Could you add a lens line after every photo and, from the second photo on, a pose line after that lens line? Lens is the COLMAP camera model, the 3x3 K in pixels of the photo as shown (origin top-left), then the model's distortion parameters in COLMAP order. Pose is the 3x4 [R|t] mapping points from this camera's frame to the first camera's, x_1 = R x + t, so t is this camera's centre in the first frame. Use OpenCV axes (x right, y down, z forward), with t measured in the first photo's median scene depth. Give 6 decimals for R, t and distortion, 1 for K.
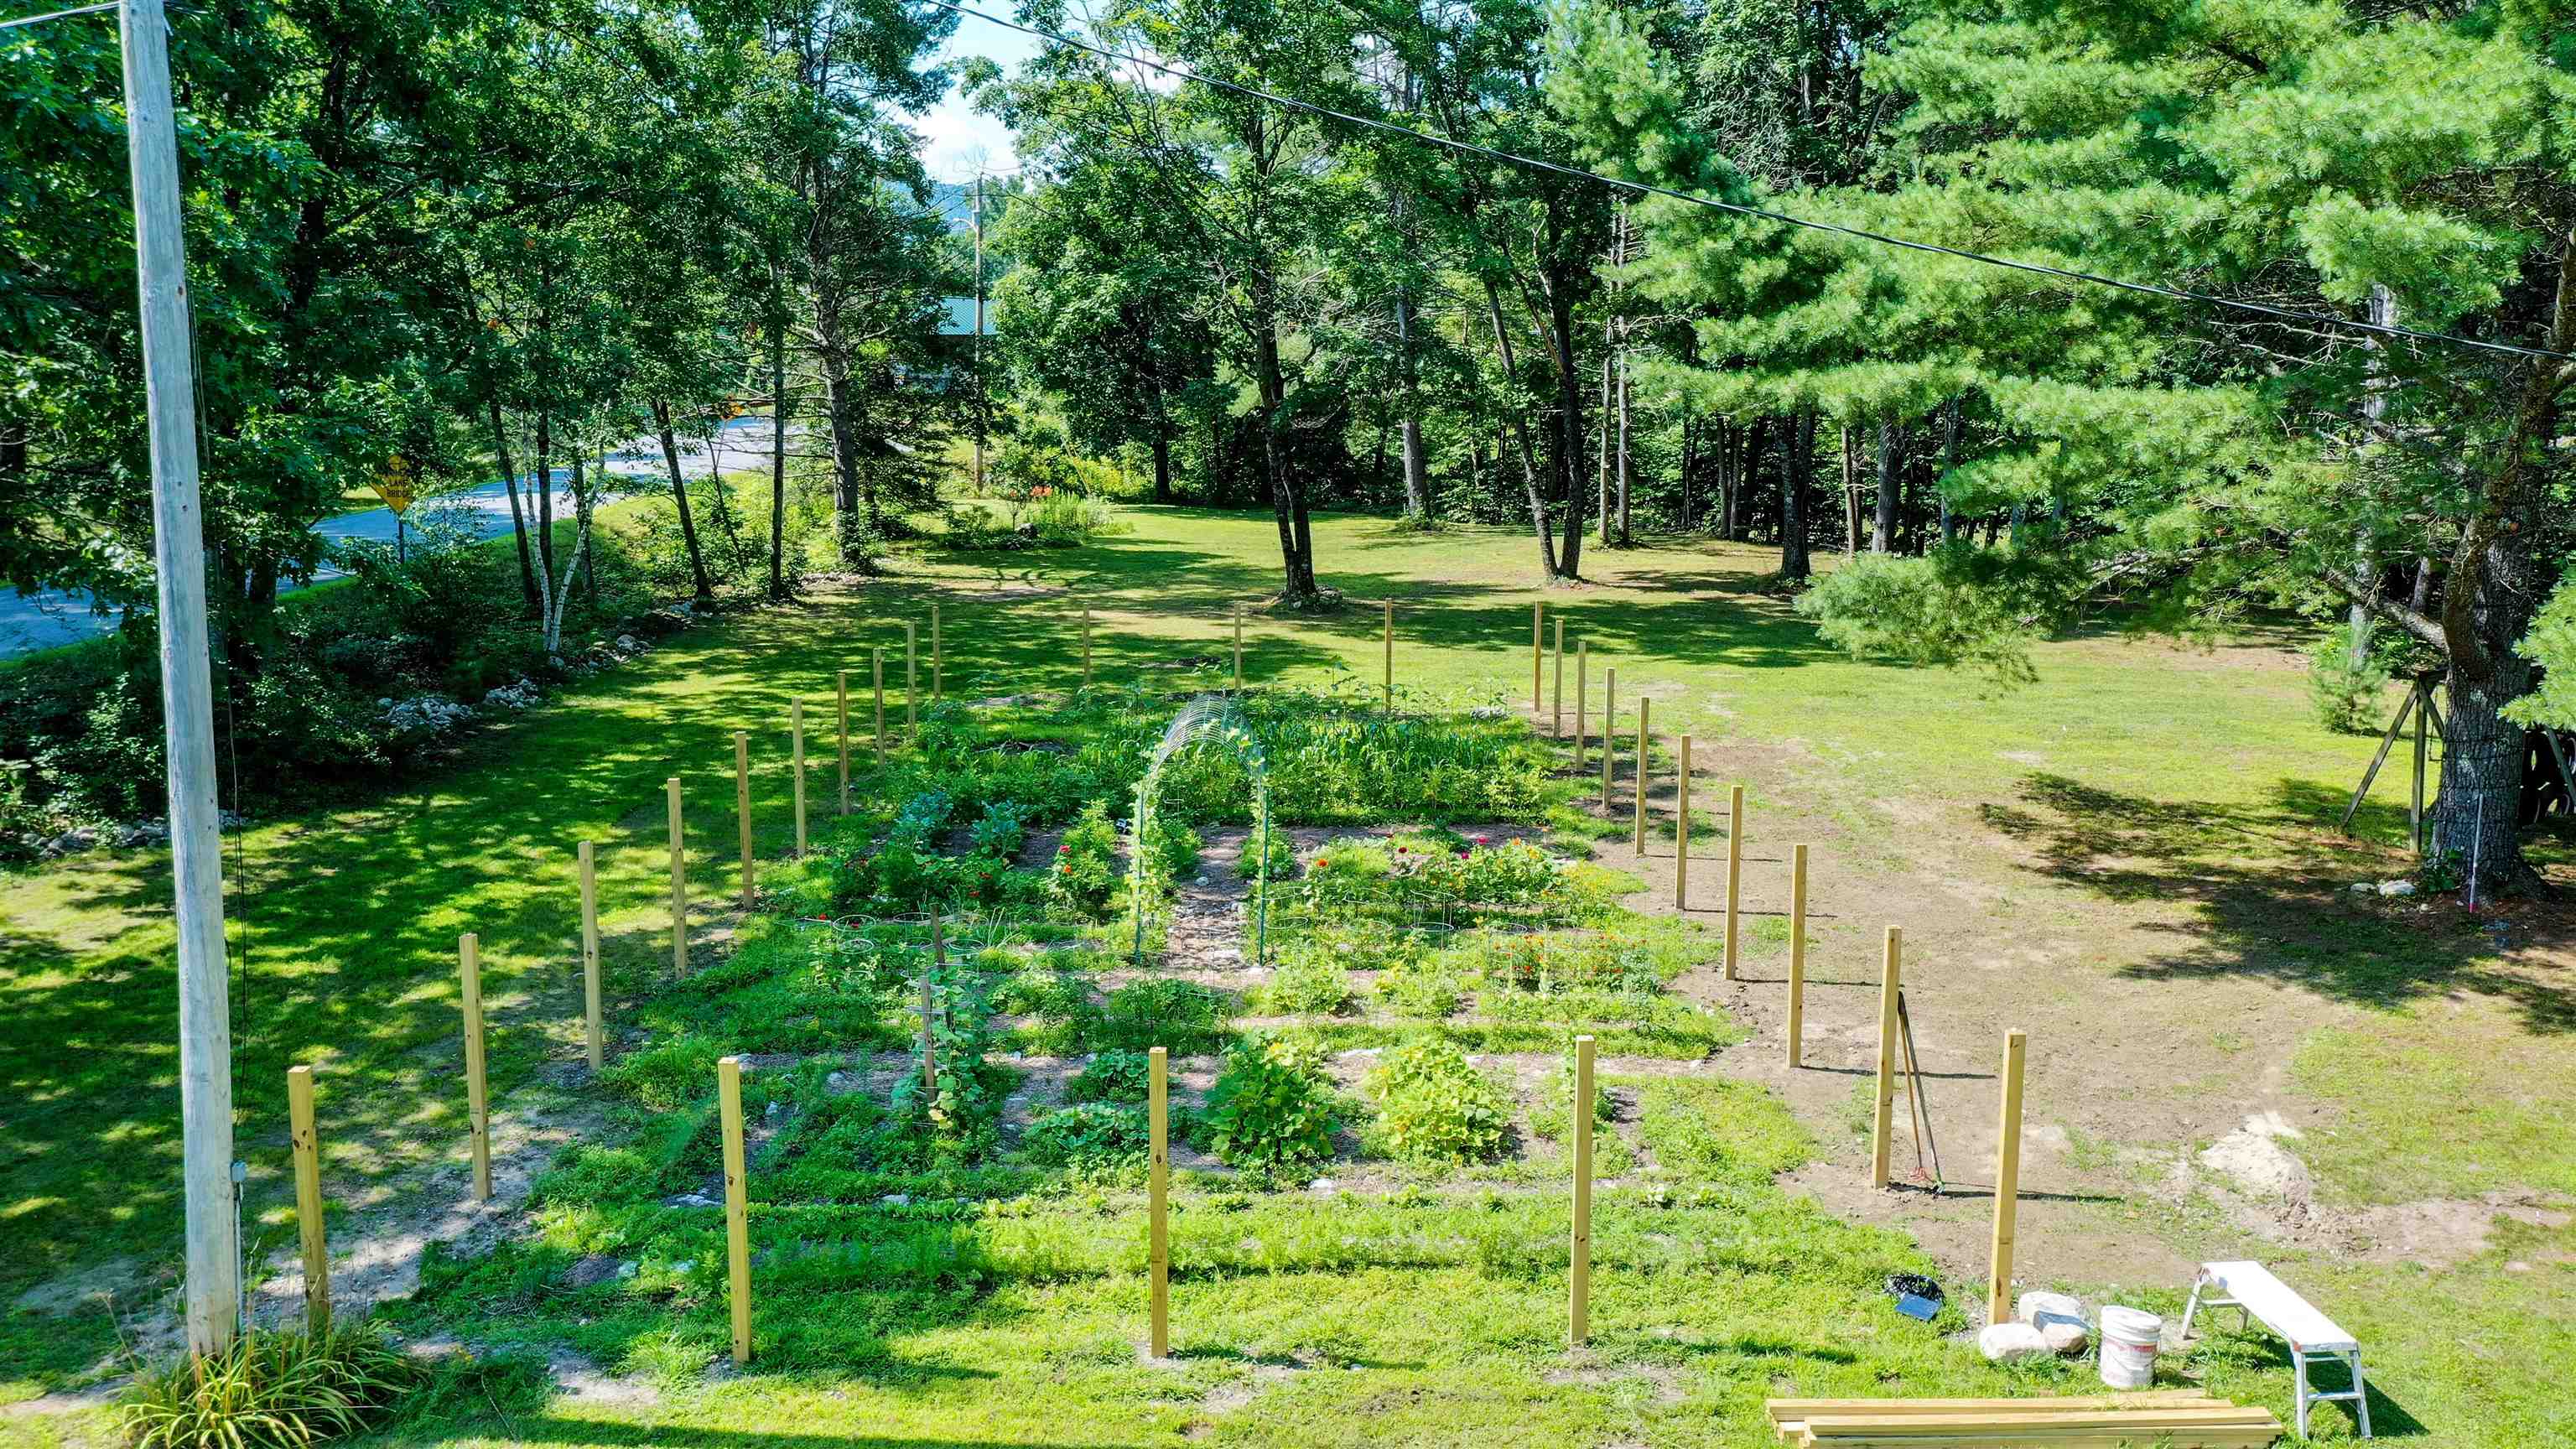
lens RADIAL K [[2062.0, 0, 1297.3], [0, 2062.0, 735.4], [0, 0, 1]] dist [0.013341, 0.015369]
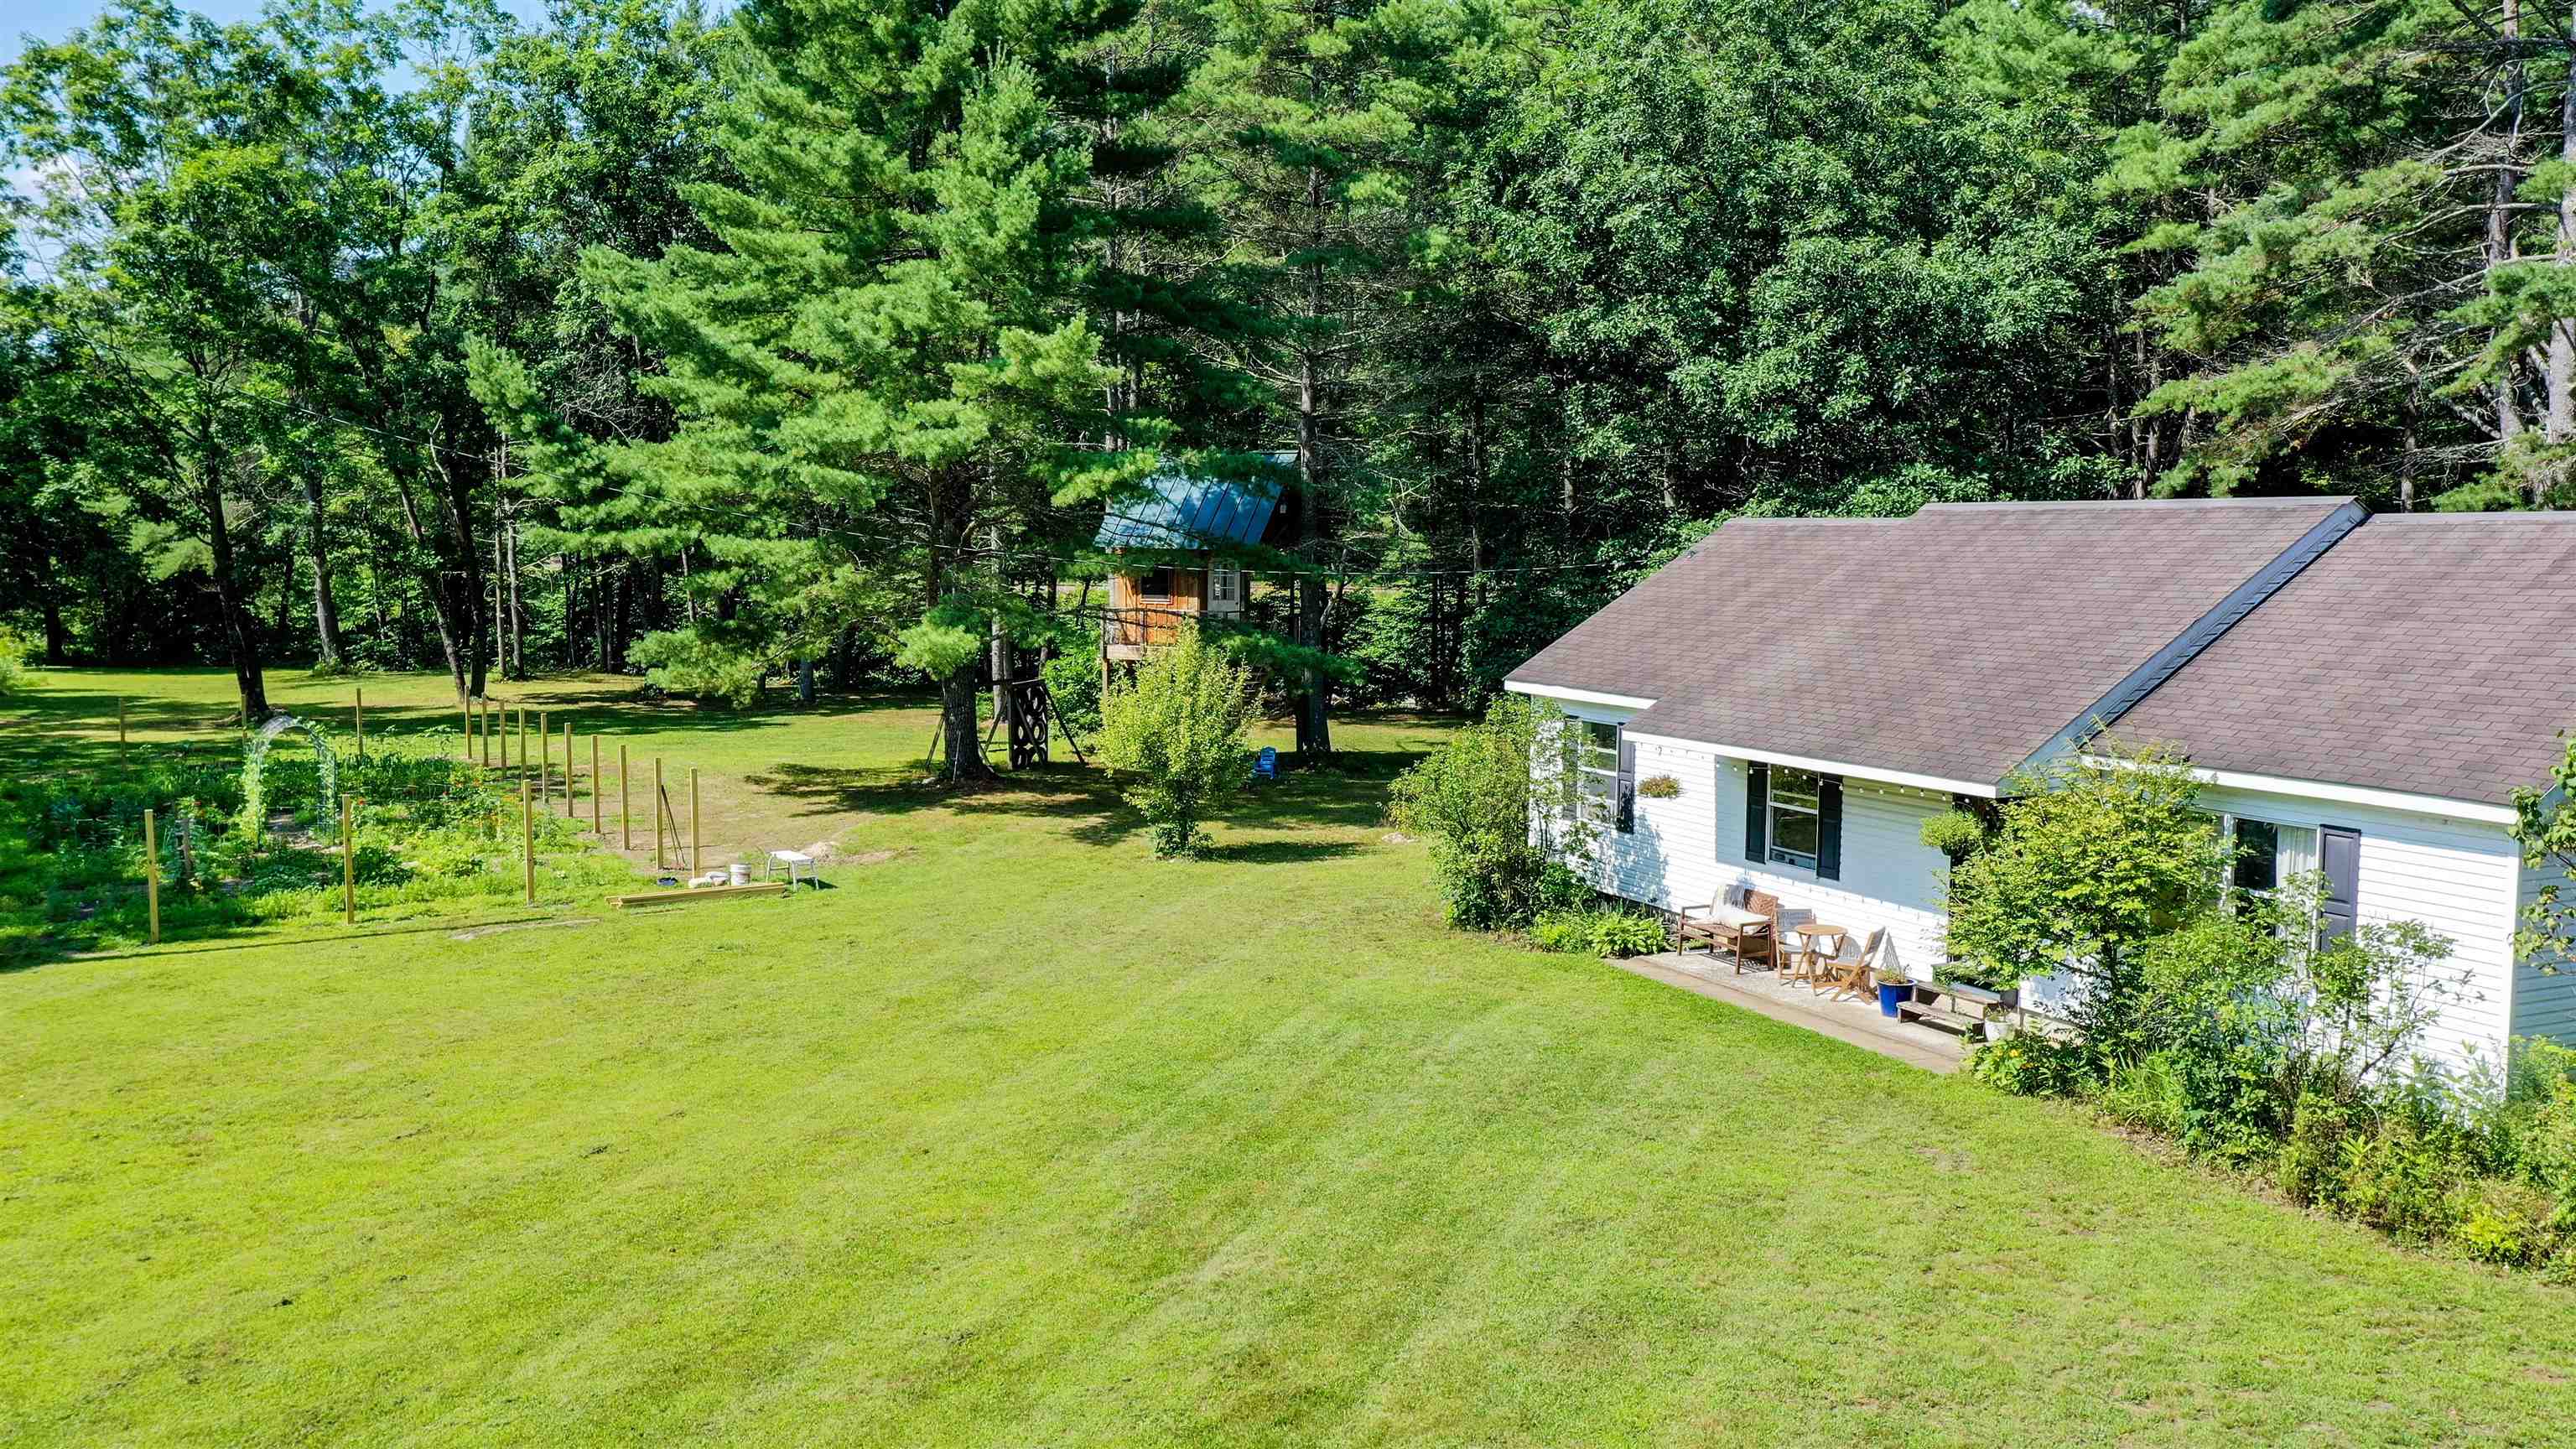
lens RADIAL K [[2062.0, 0, 1295.1], [0, 2062.0, 727.2], [0, 0, 1]] dist [0.013341, 0.015369]
pose [[0.868035, -0.044365, 0.494516, -0.182307], [0.088152, 0.993947, -0.065565, 0.200237], [-0.488614, 0.100505, 0.866692, -1.036576]]
